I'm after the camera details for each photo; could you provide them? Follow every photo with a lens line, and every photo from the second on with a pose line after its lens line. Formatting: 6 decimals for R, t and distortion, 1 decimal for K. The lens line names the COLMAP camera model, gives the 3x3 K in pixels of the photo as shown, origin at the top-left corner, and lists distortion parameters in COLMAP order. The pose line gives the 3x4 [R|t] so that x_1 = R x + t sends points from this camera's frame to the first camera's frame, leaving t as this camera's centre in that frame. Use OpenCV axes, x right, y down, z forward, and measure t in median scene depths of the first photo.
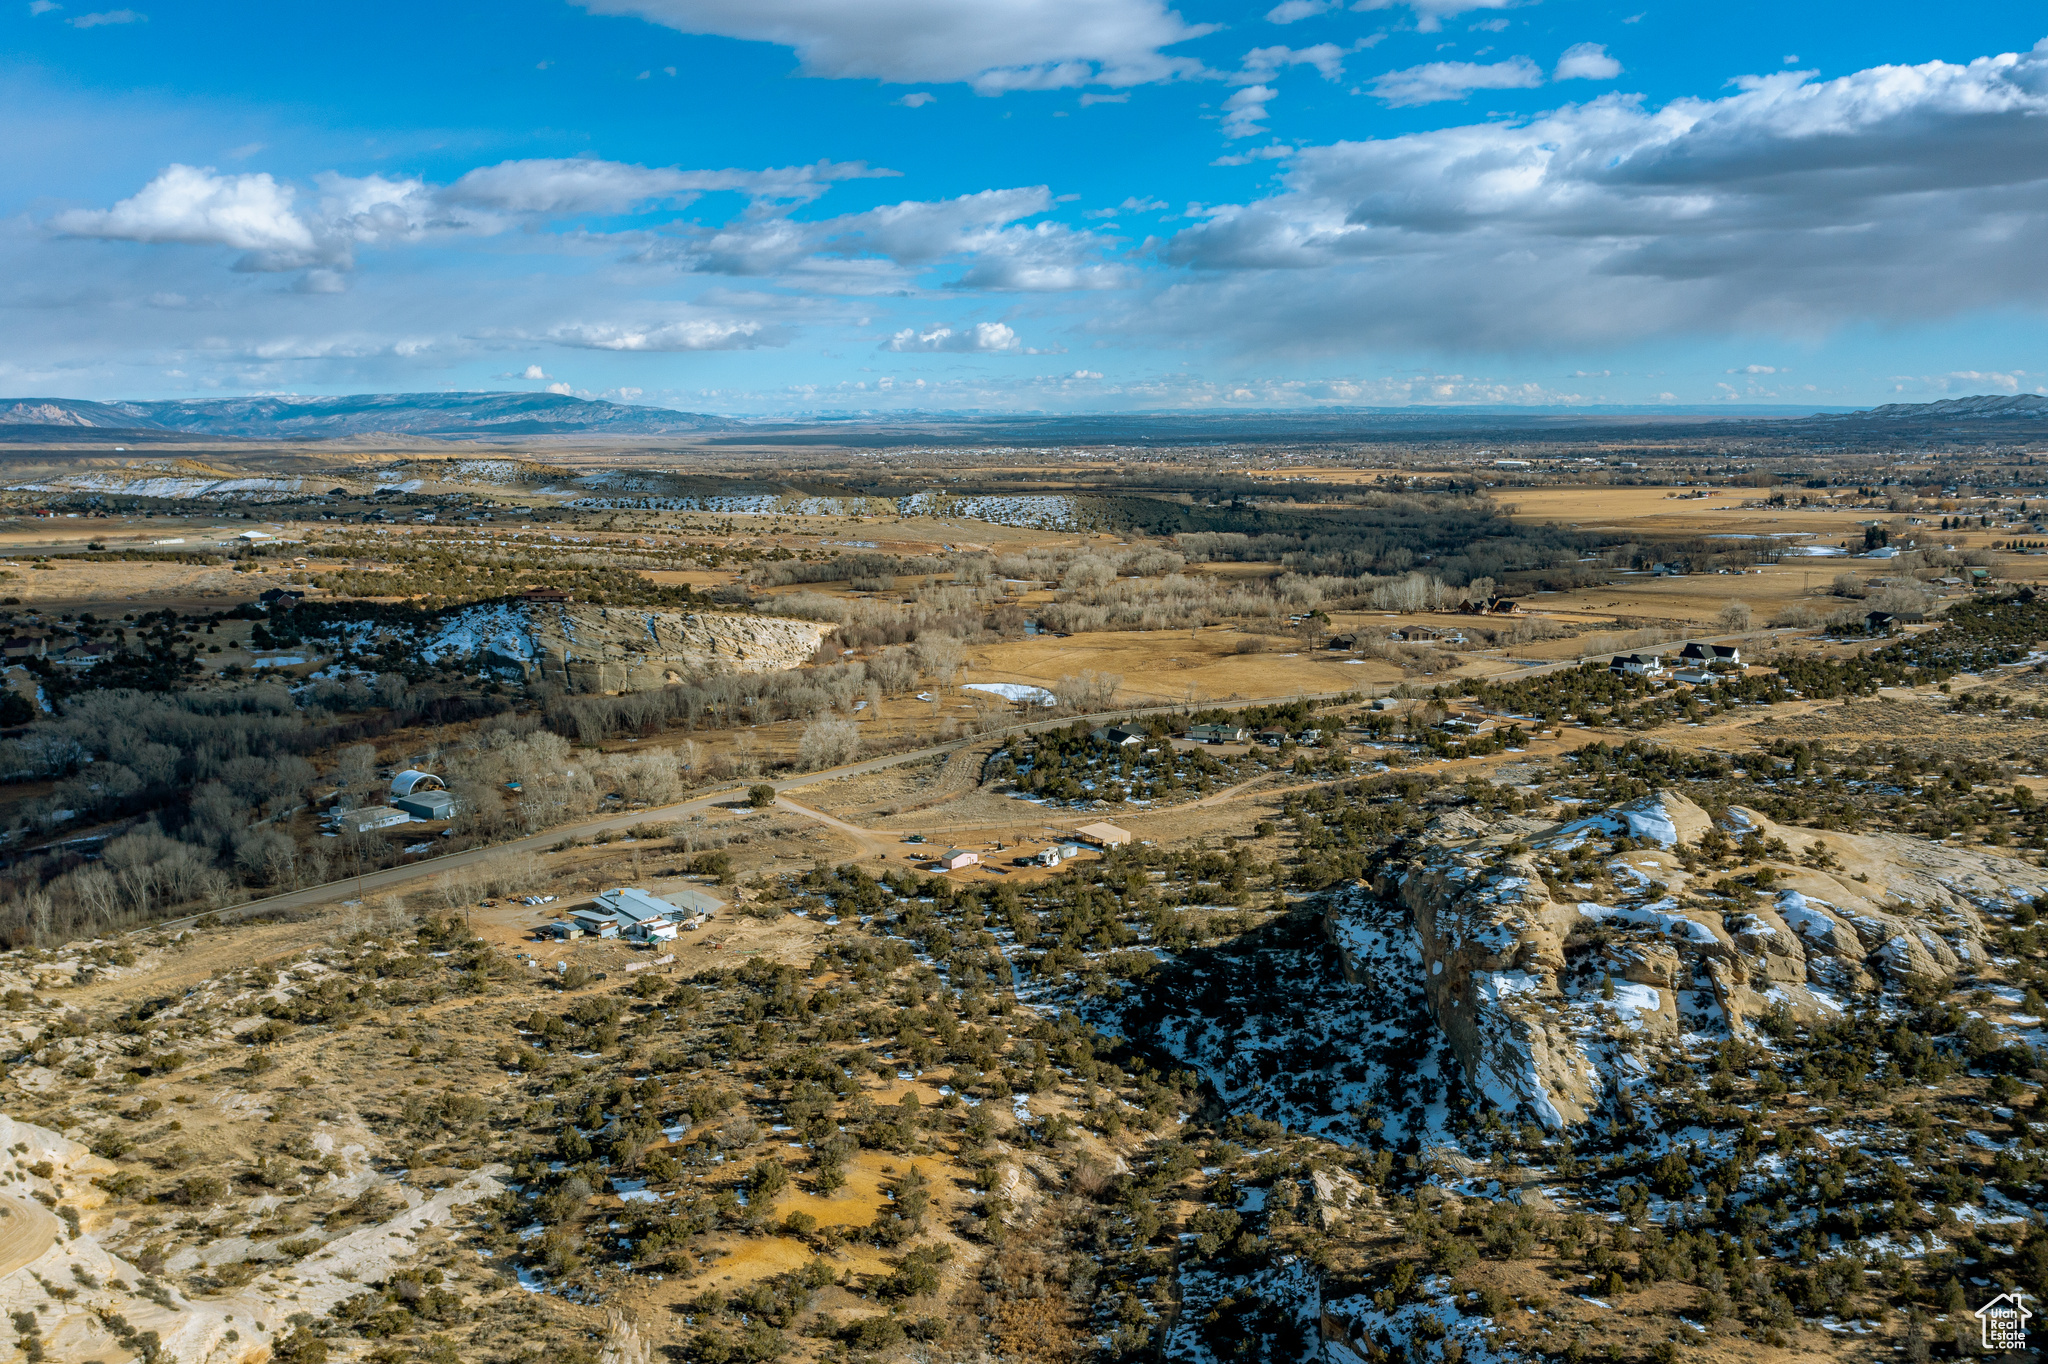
lens RADIAL K [[1605.8, 0, 1020.7], [0, 1605.8, 762.2], [0, 0, 1]] dist [-0.002010, -0.002327]
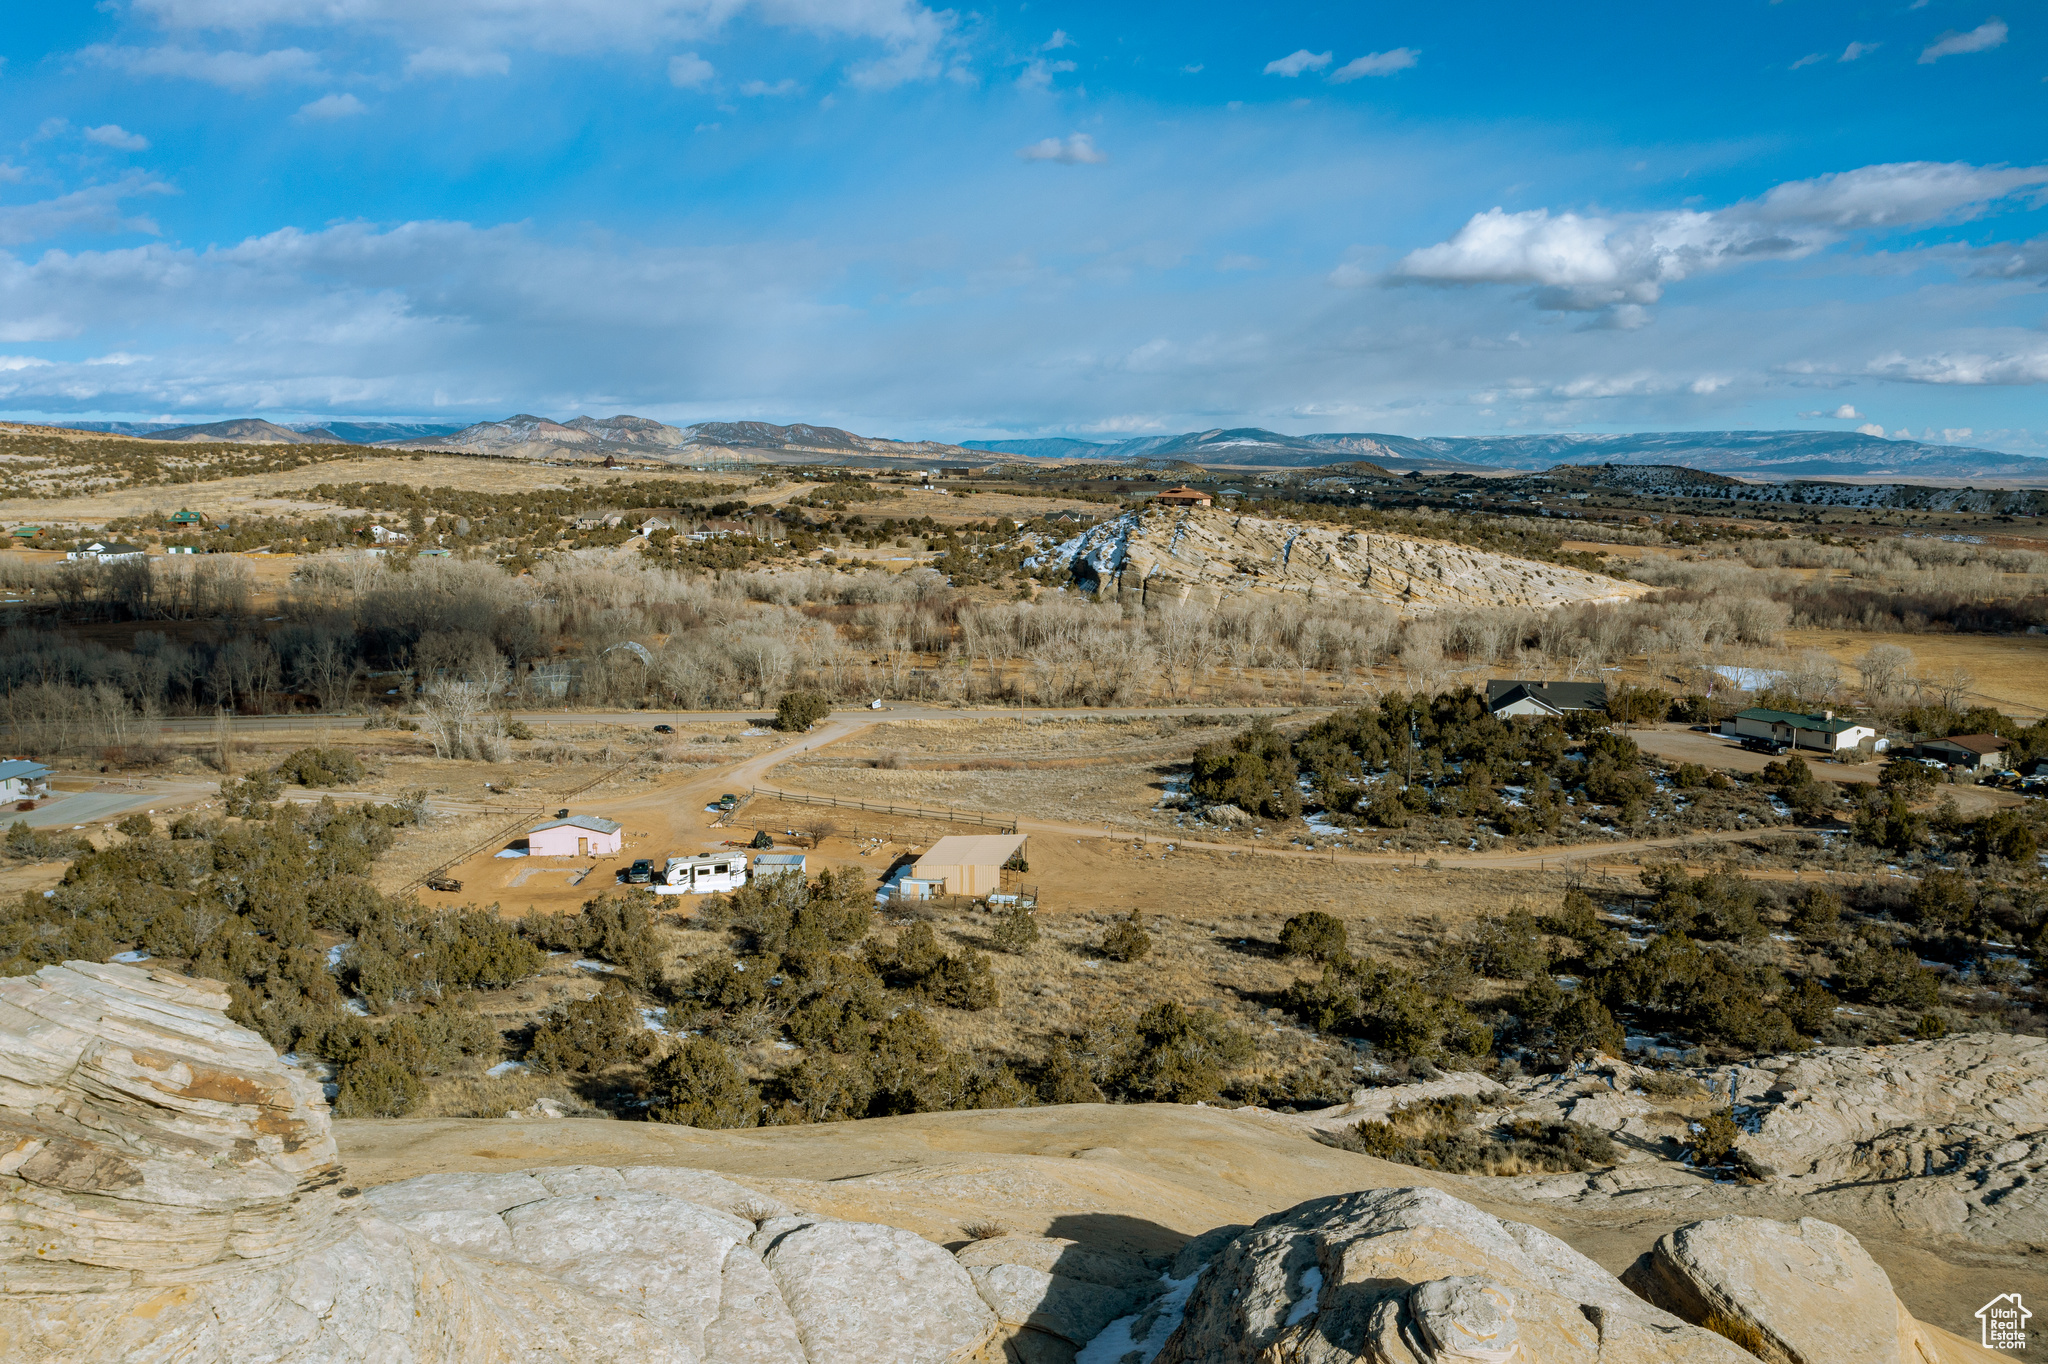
lens RADIAL K [[1610.6, 0, 1022.7], [0, 1610.6, 789.6], [0, 0, 1]] dist [-0.002505, -0.000323]
pose [[0.734336, 0.150892, -0.661803, 0.167525], [-0.155869, 0.986411, 0.051952, 0.003679], [0.660648, 0.065004, 0.747876, 0.391253]]
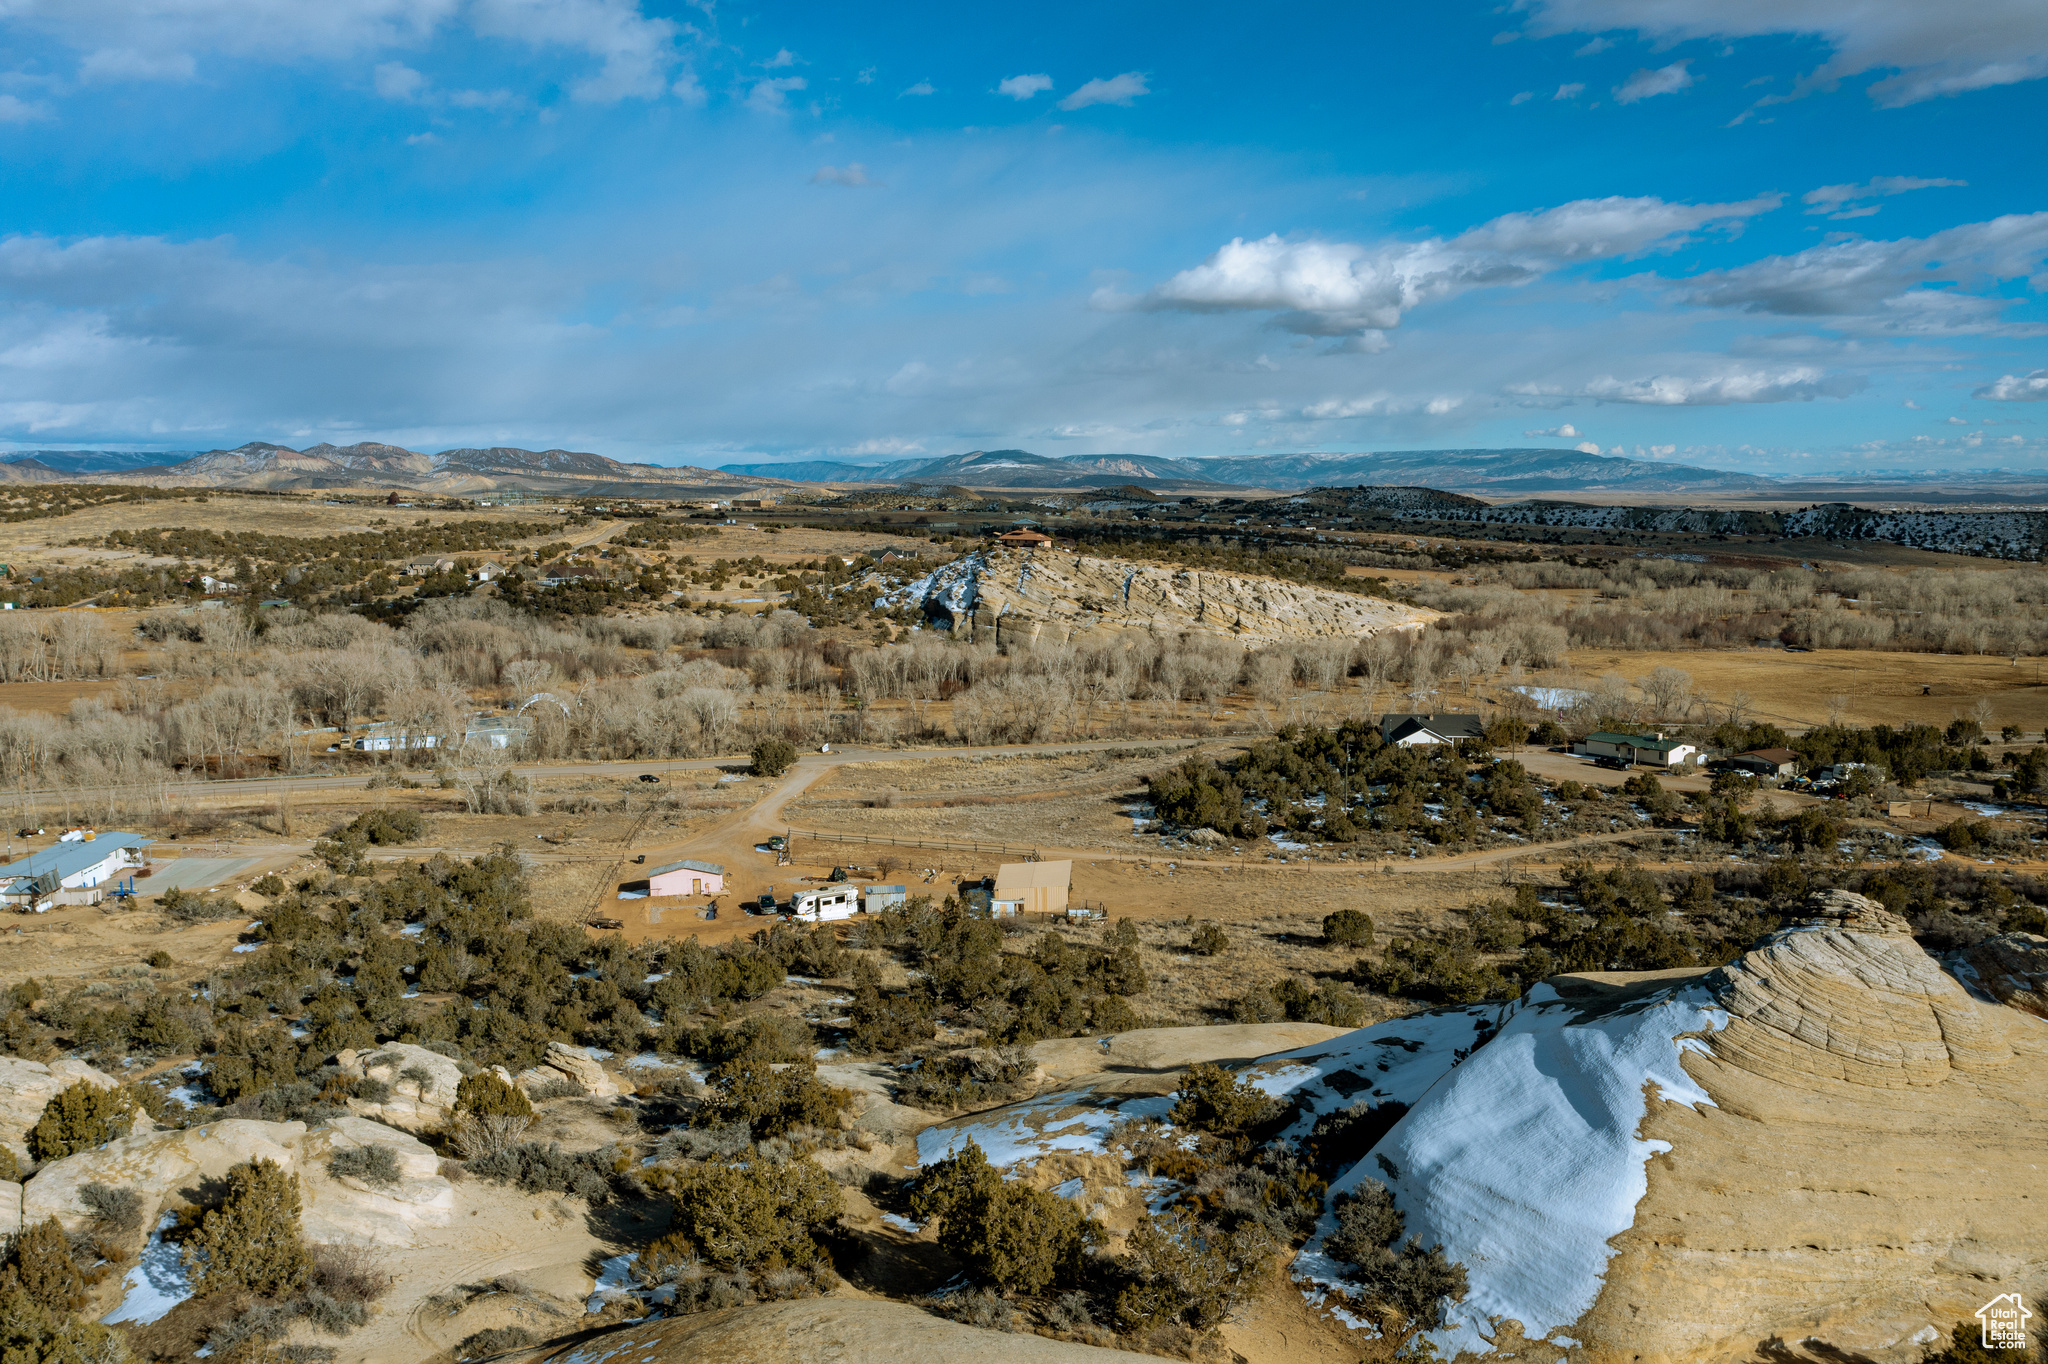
lens RADIAL K [[1599.5, 0, 1025.9], [0, 1599.5, 842.1], [0, 0, 1]] dist [-0.001527, 0.001026]
pose [[0.825895, 0.131429, -0.548292, 0.162667], [-0.123632, 0.991000, 0.051321, 0.005309], [0.550102, 0.025401, 0.834711, 0.332457]]
